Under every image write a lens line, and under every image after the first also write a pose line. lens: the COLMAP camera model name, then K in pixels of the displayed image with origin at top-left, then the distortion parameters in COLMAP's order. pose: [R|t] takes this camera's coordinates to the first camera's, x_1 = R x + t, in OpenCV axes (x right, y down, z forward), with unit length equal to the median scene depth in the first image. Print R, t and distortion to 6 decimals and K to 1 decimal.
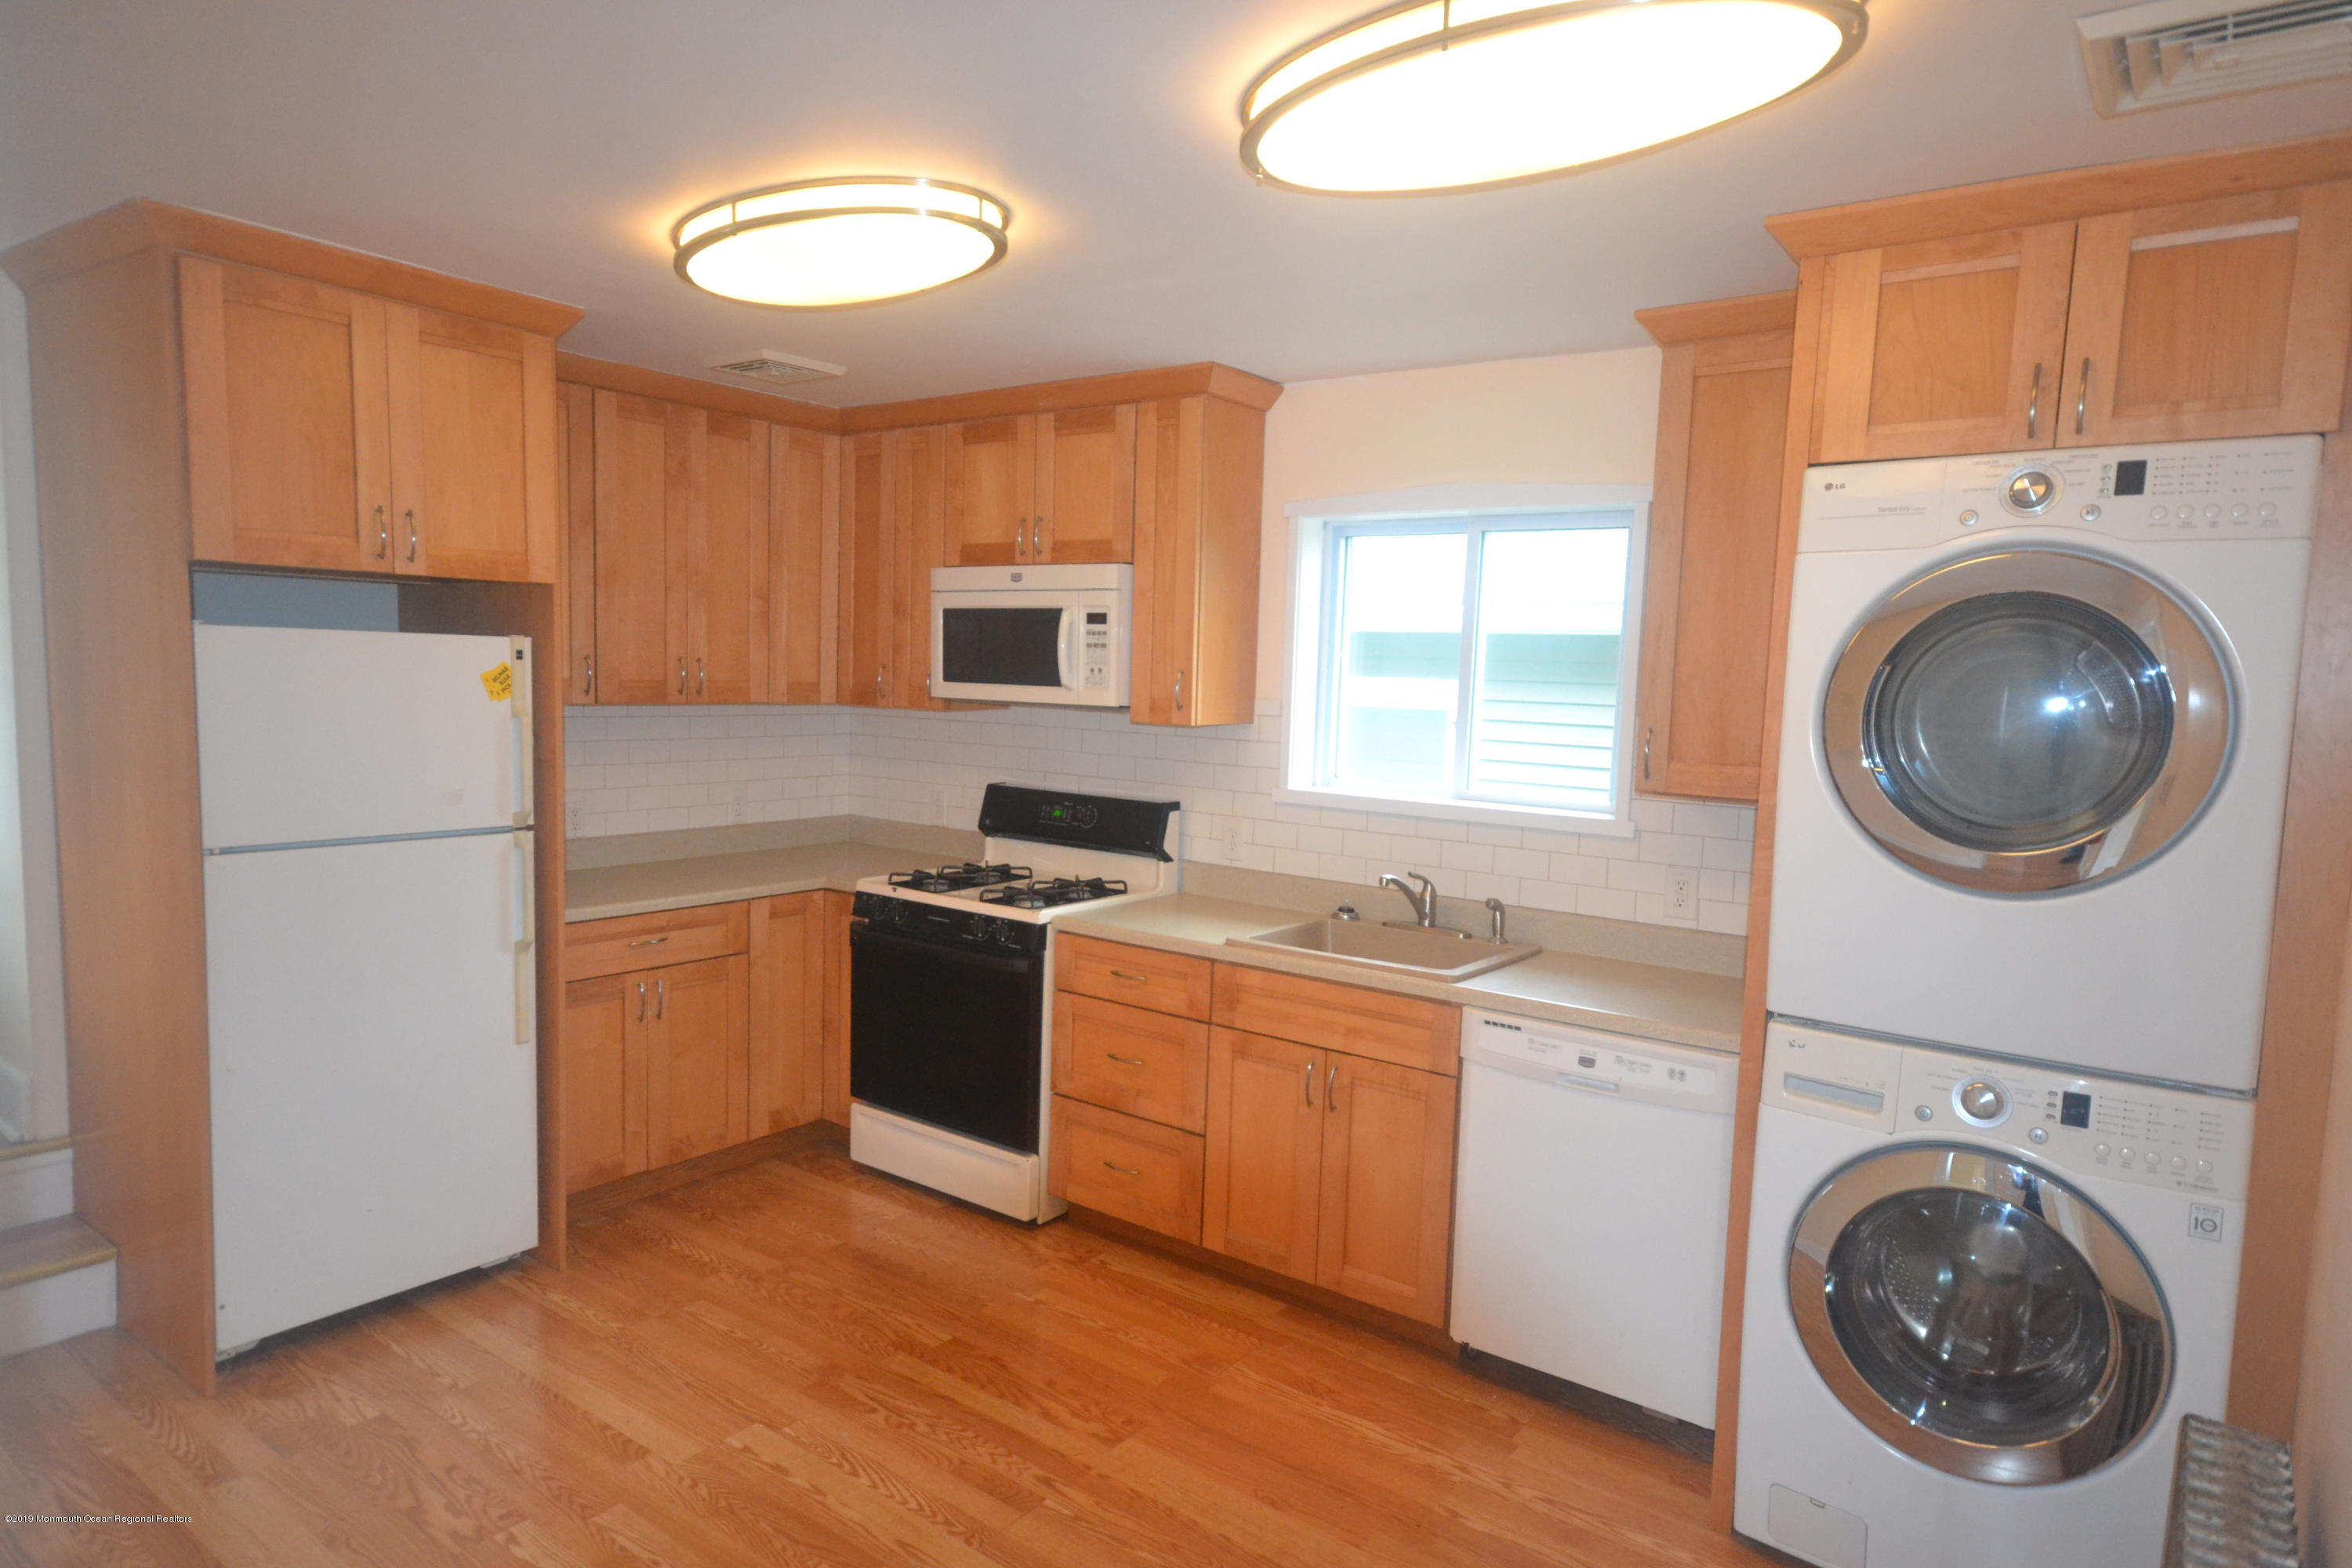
lens RADIAL K [[1415.3, 0, 1179.1], [0, 1415.3, 770.8], [0, 0, 1]] dist [-0.006172, 0.026046]
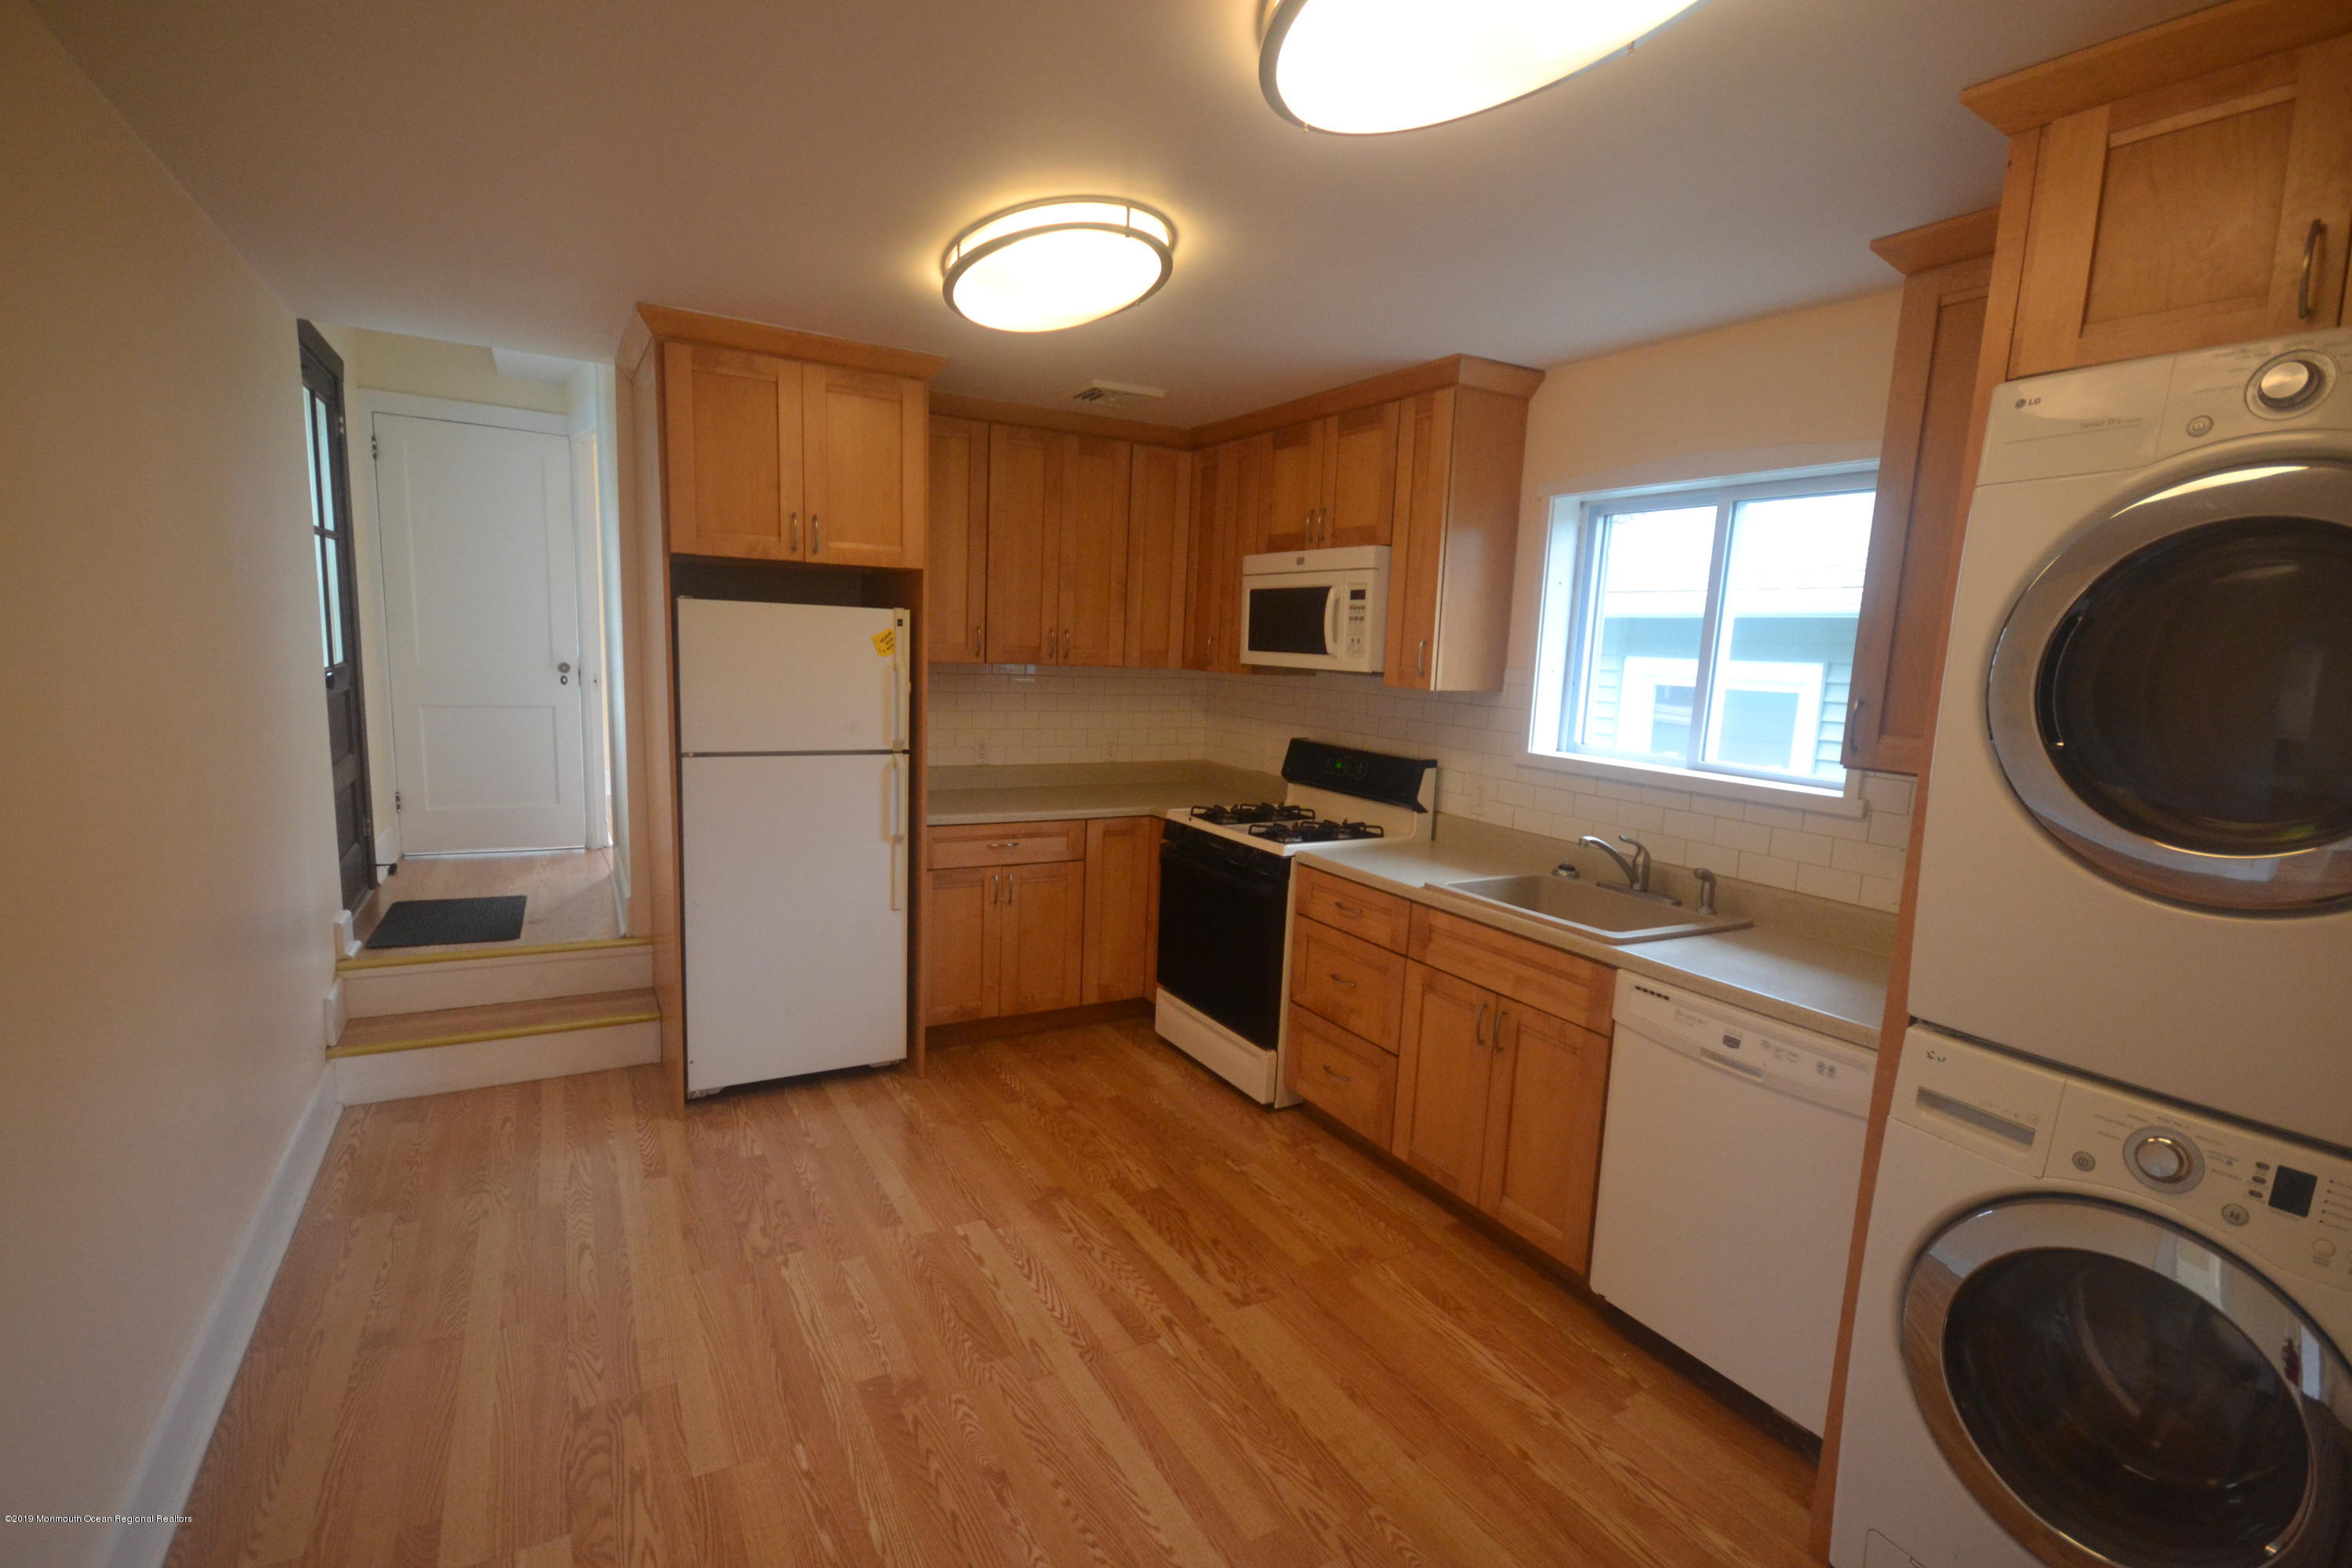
lens RADIAL K [[1102.8, 0, 1176.0], [0, 1102.8, 784.0], [0, 0, 1]] dist [-0.000877, -0.007939]
pose [[0.910574, 0.058245, -0.409222, 0.209280], [-0.042641, 0.997977, 0.047160, 0.010378], [0.411141, -0.025493, 0.911215, 0.146201]]
